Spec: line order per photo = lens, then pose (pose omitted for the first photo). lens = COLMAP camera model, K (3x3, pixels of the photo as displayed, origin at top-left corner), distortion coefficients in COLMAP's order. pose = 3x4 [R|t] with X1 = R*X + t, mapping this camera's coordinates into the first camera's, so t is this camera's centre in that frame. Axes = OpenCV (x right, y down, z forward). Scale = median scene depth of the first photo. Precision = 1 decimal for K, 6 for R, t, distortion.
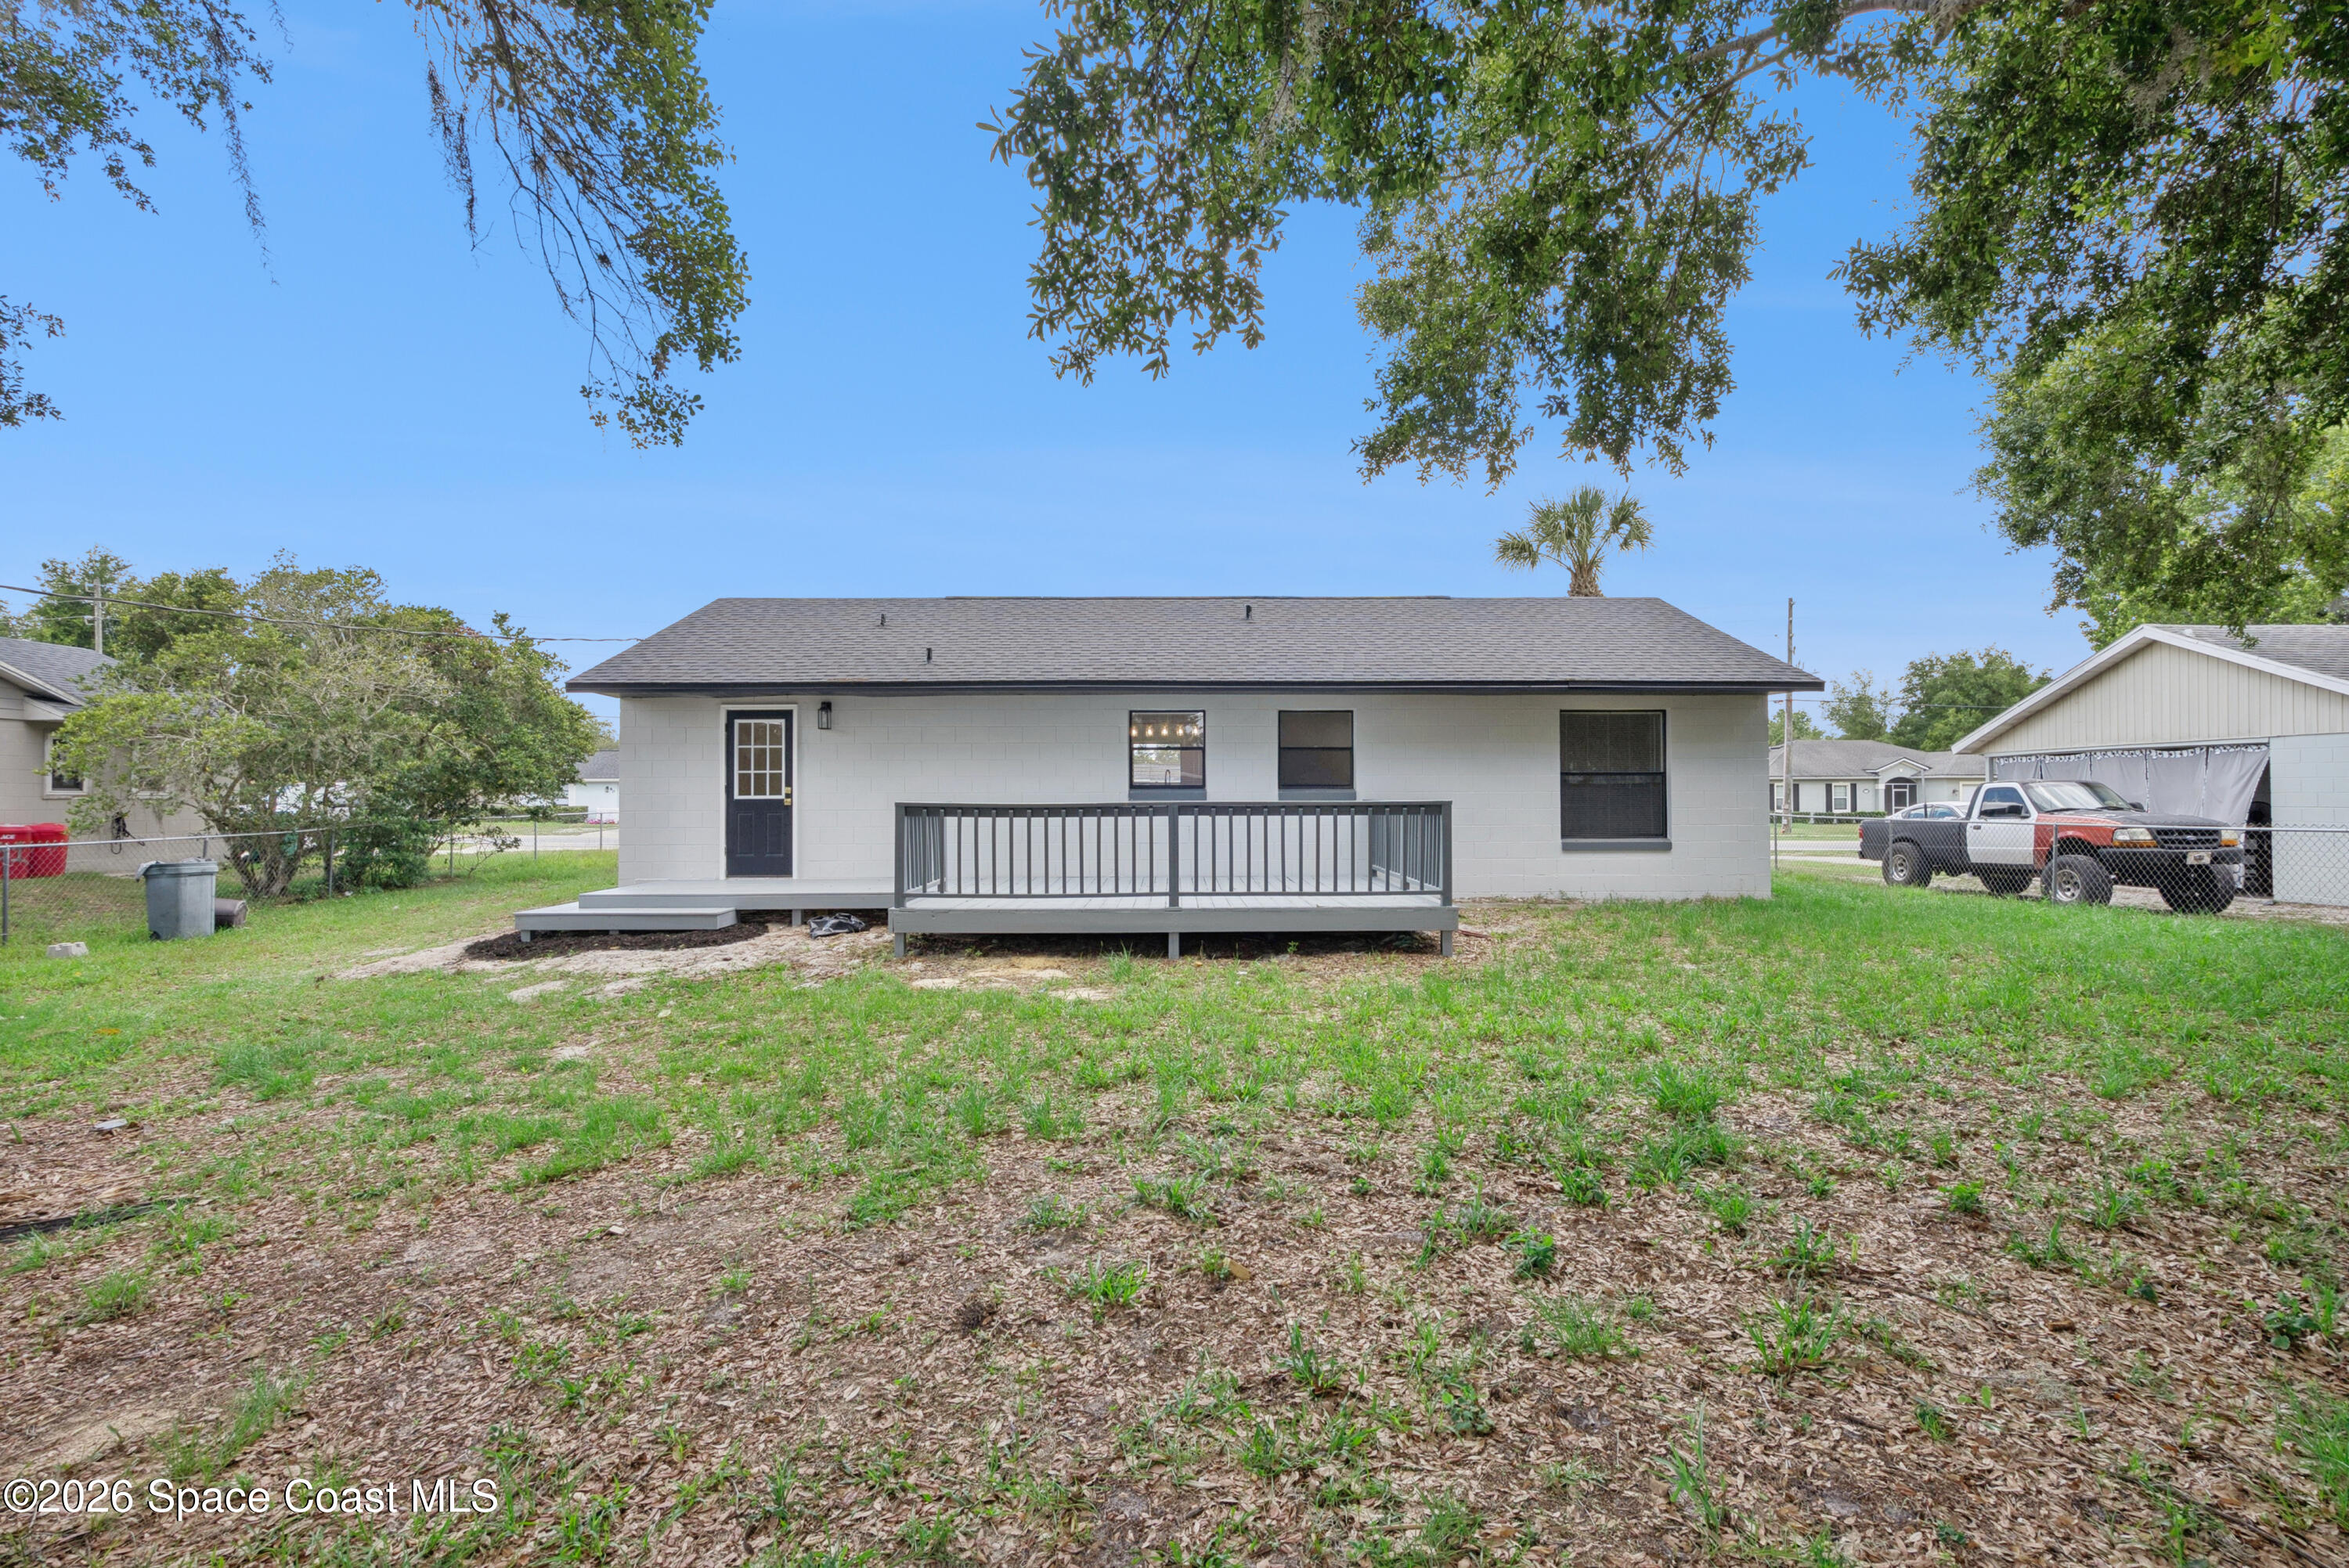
lens RADIAL K [[1087.2, 0, 1178.9], [0, 1087.2, 776.8], [0, 0, 1]] dist [-0.002065, -0.000697]
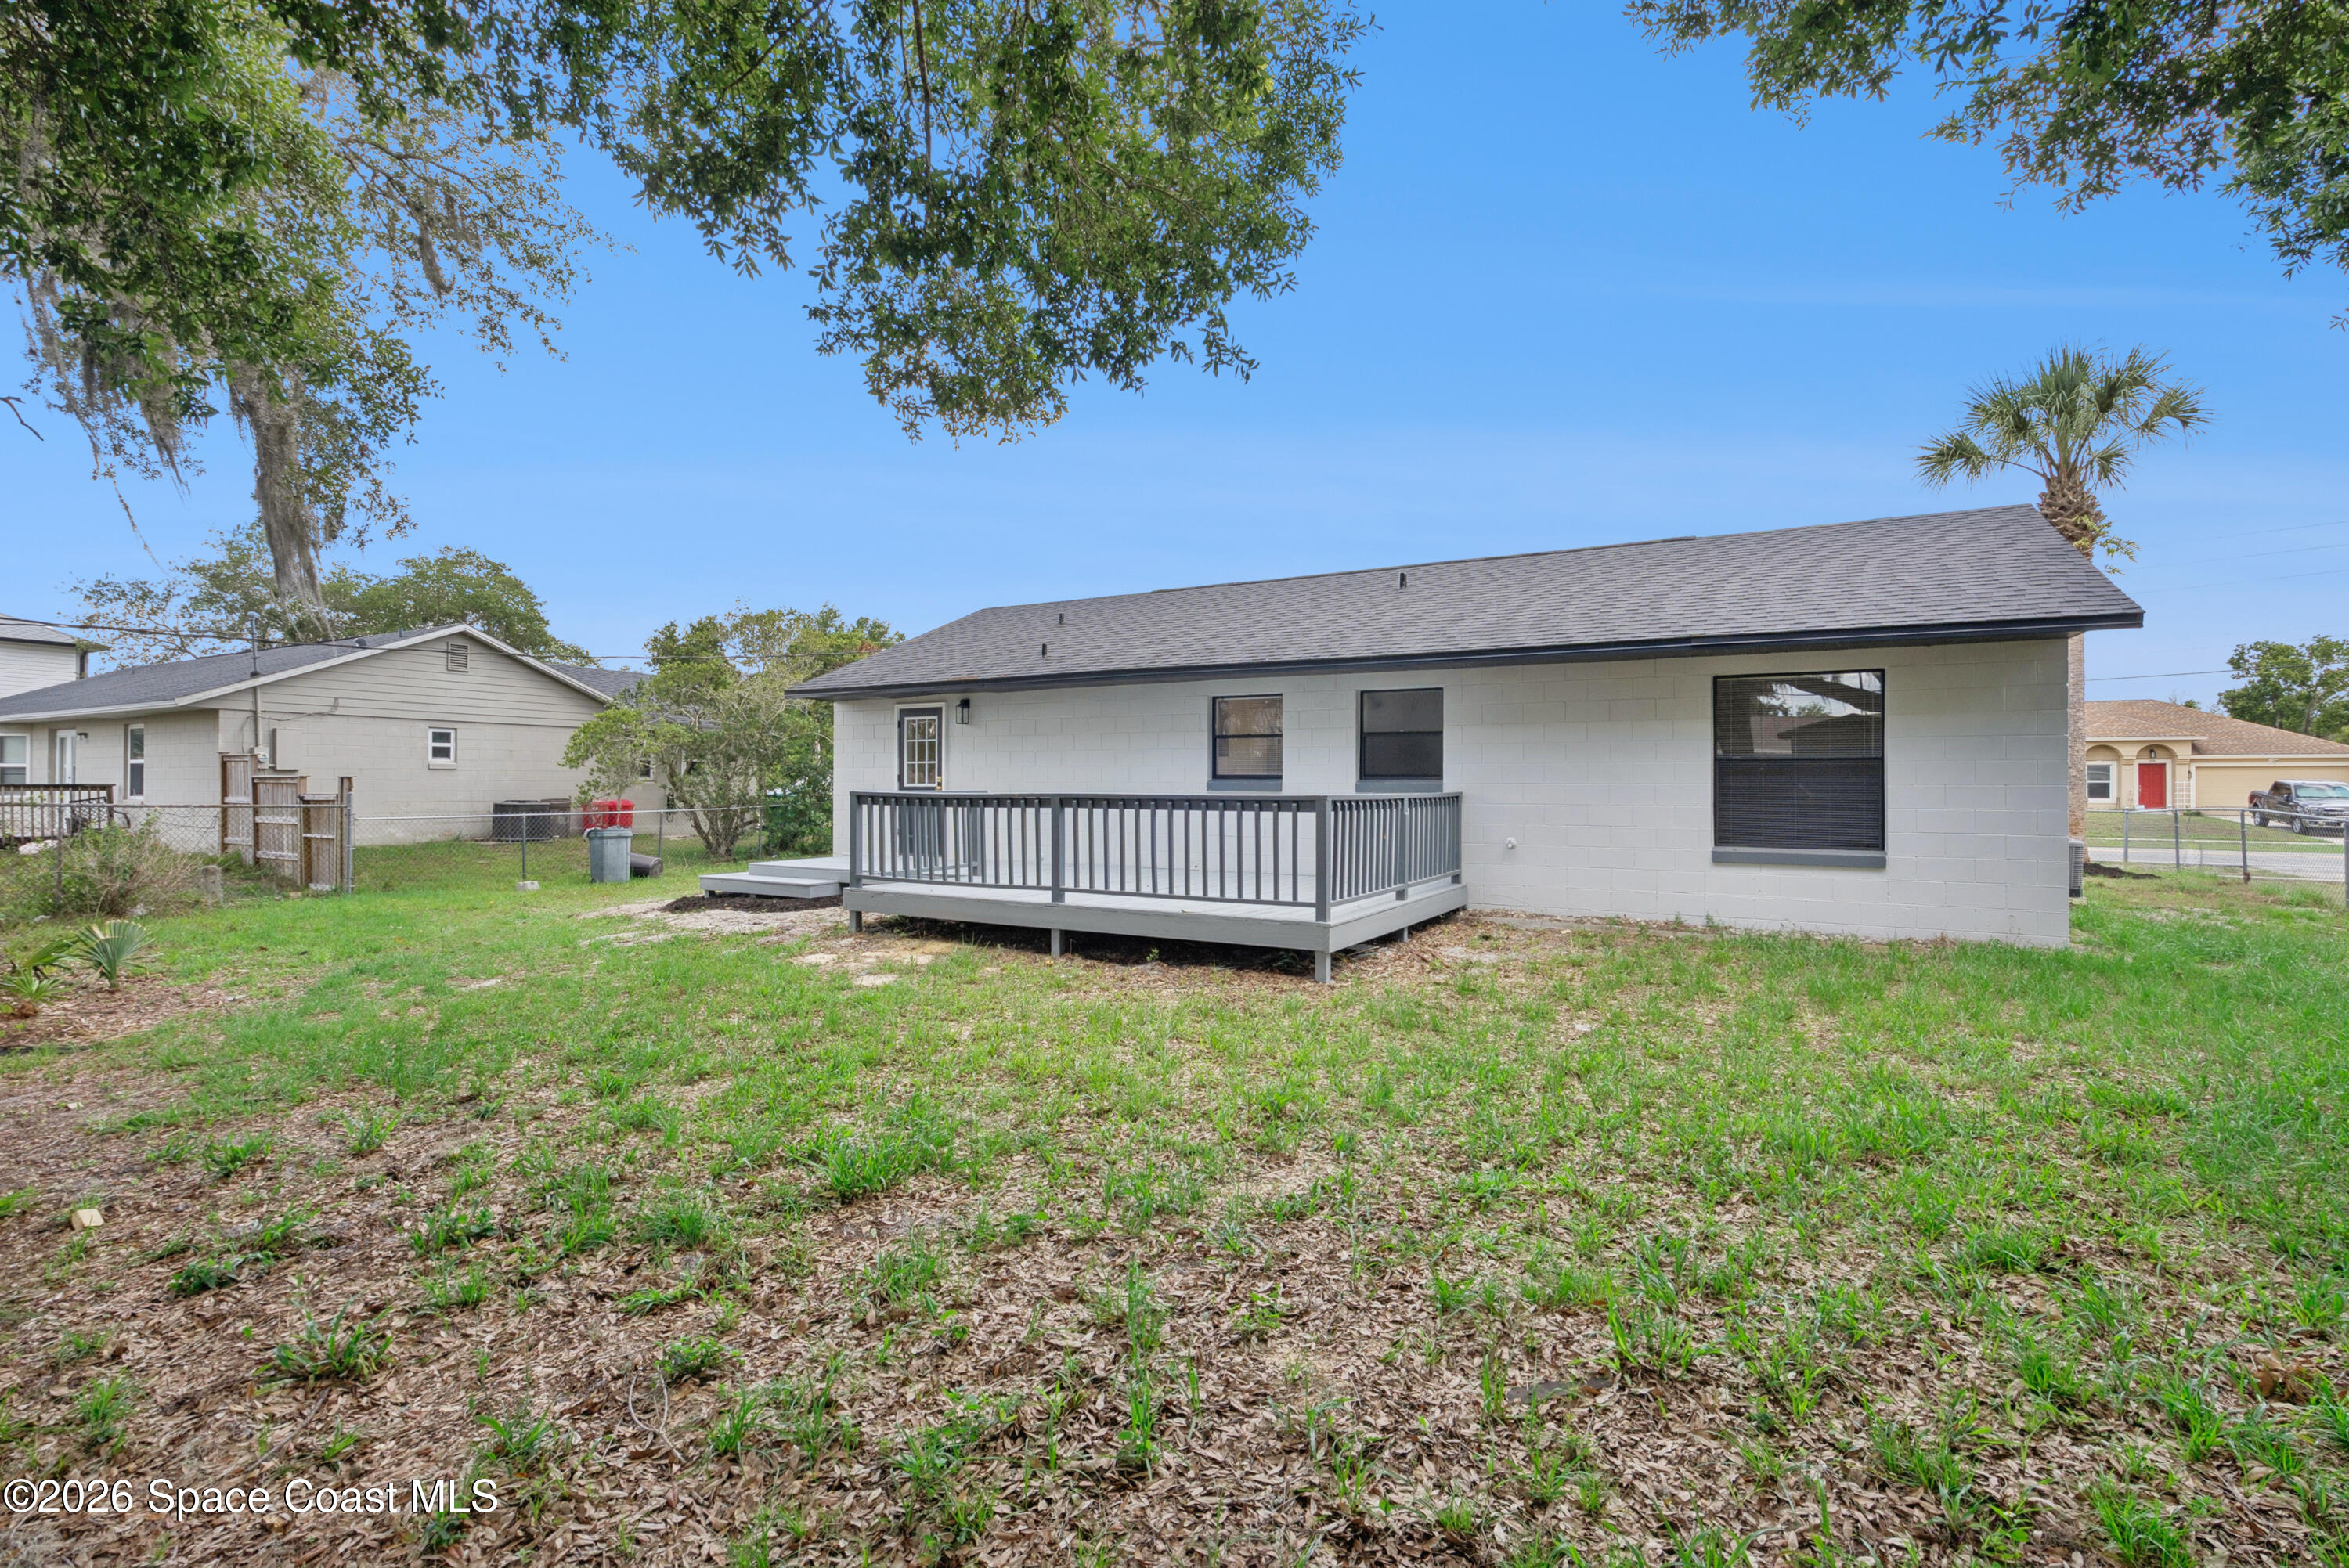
lens RADIAL K [[1073.9, 0, 1237.4], [0, 1073.9, 787.3], [0, 0, 1]] dist [0.018668, -0.000026]
pose [[0.861910, 0.008172, -0.506995, 0.461733], [0.004826, 0.999693, 0.024317, -0.004279], [0.507038, -0.023406, 0.861606, 0.192017]]
